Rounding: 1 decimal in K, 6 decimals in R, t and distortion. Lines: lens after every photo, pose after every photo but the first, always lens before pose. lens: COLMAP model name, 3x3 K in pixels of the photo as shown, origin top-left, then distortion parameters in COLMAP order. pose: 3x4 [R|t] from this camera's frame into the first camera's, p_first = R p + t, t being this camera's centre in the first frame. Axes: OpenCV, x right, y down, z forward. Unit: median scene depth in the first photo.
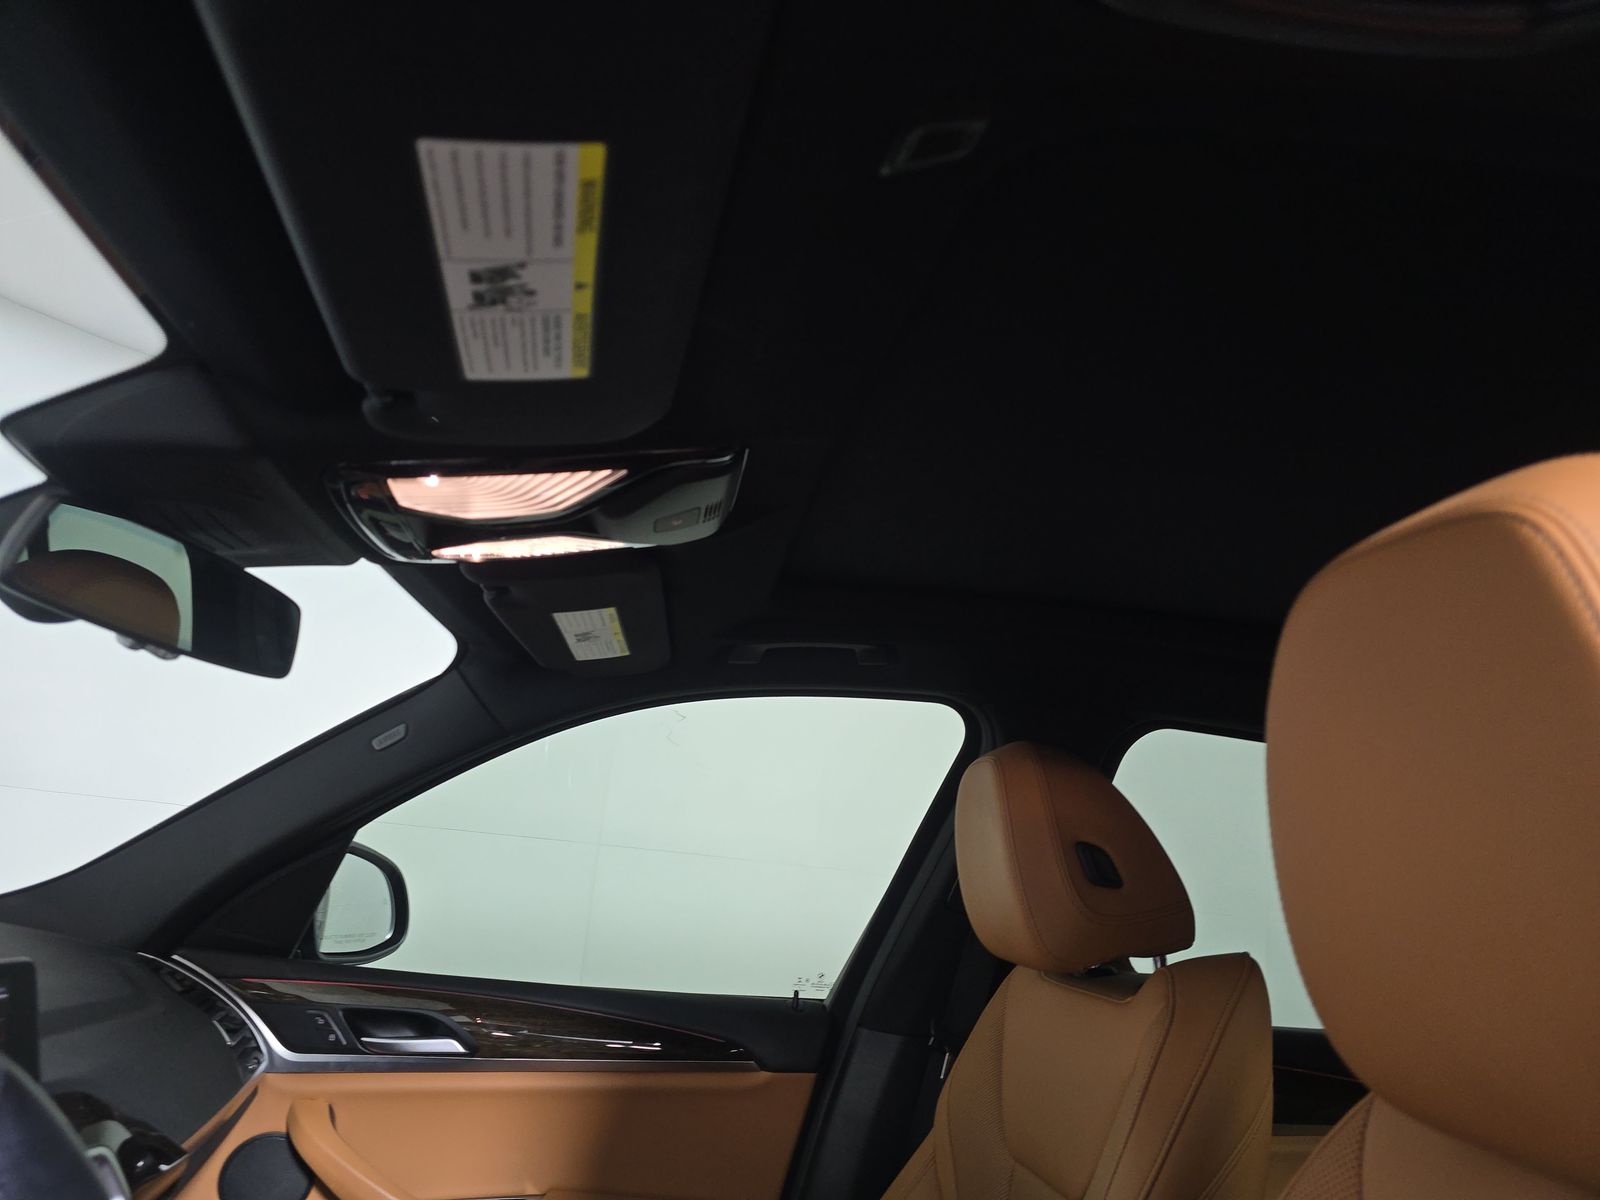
lens RADIAL K [[1080.5, 0, 788.4], [0, 1080.5, 601.4], [0, 0, 1]] dist [0.035317, -0.062014]
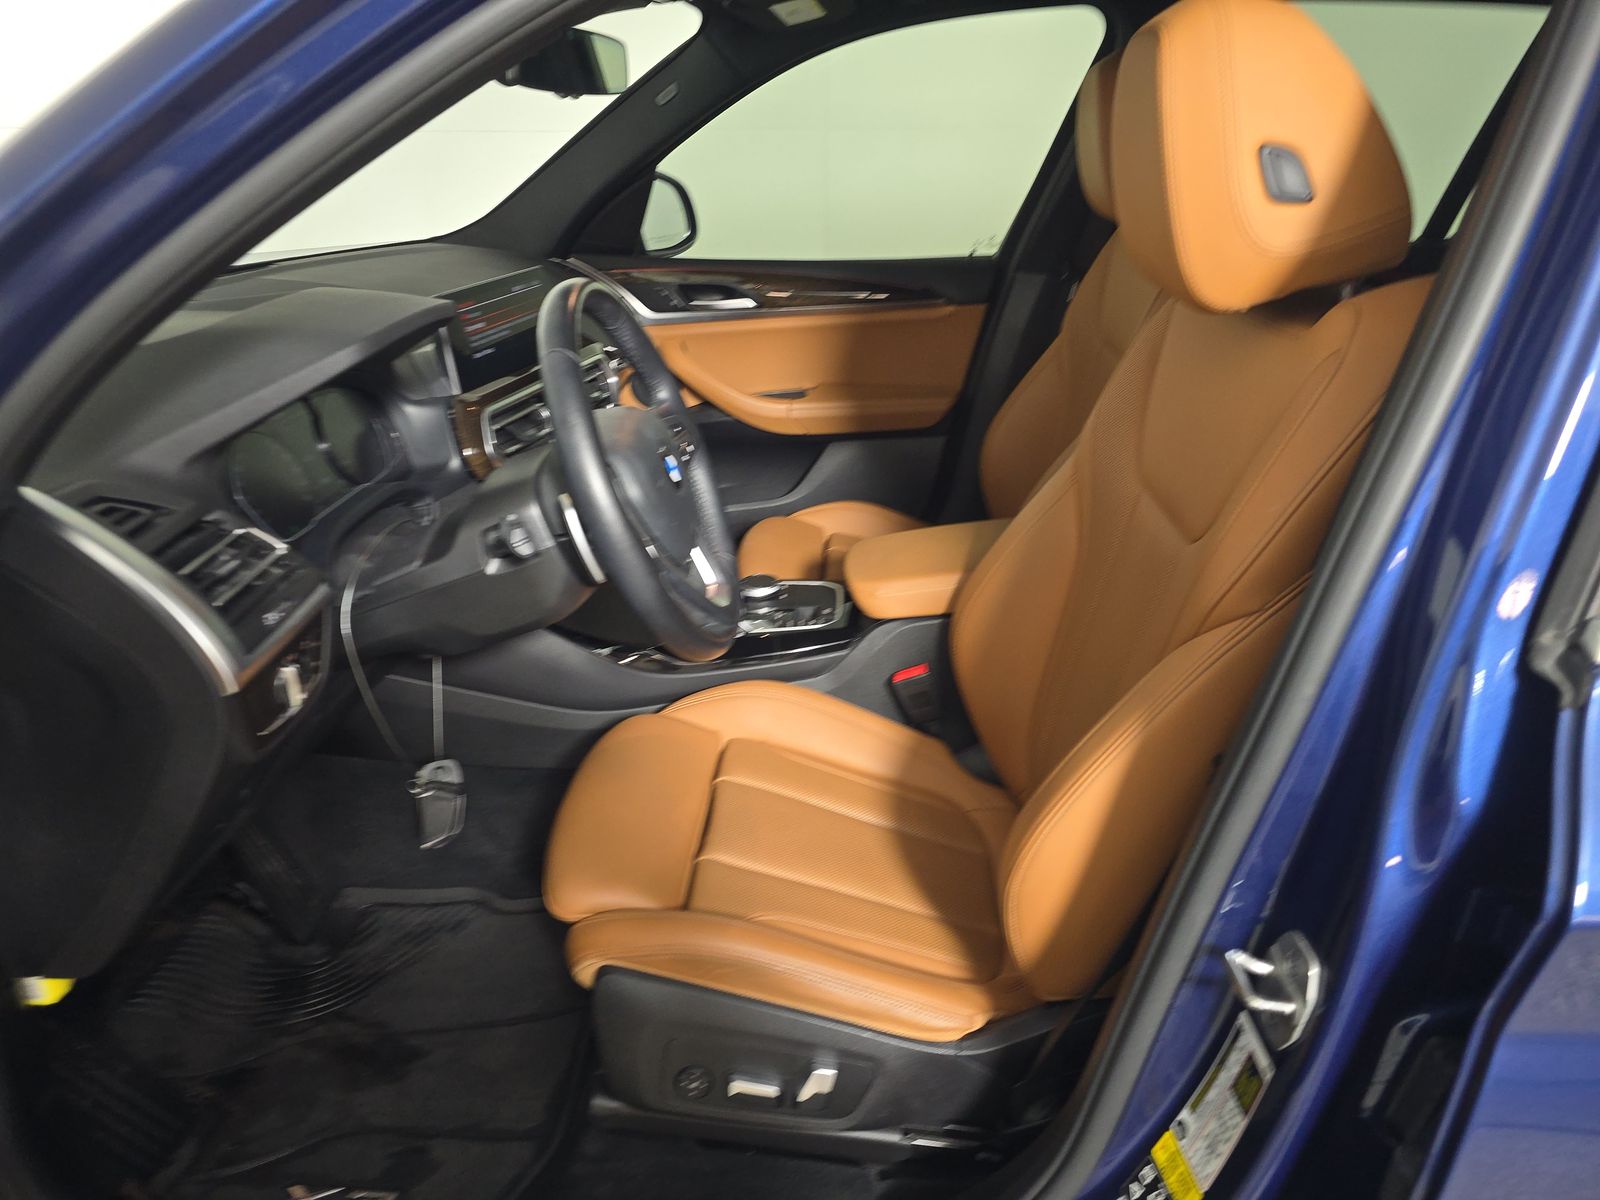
lens RADIAL K [[1080.5, 0, 788.4], [0, 1080.5, 601.4], [0, 0, 1]] dist [0.035317, -0.062014]
pose [[0.987343, -0.025309, -0.156564, -0.020549], [0.115191, 0.792997, 0.598237, -0.169597], [0.109014, -0.608700, 0.785875, -0.462569]]
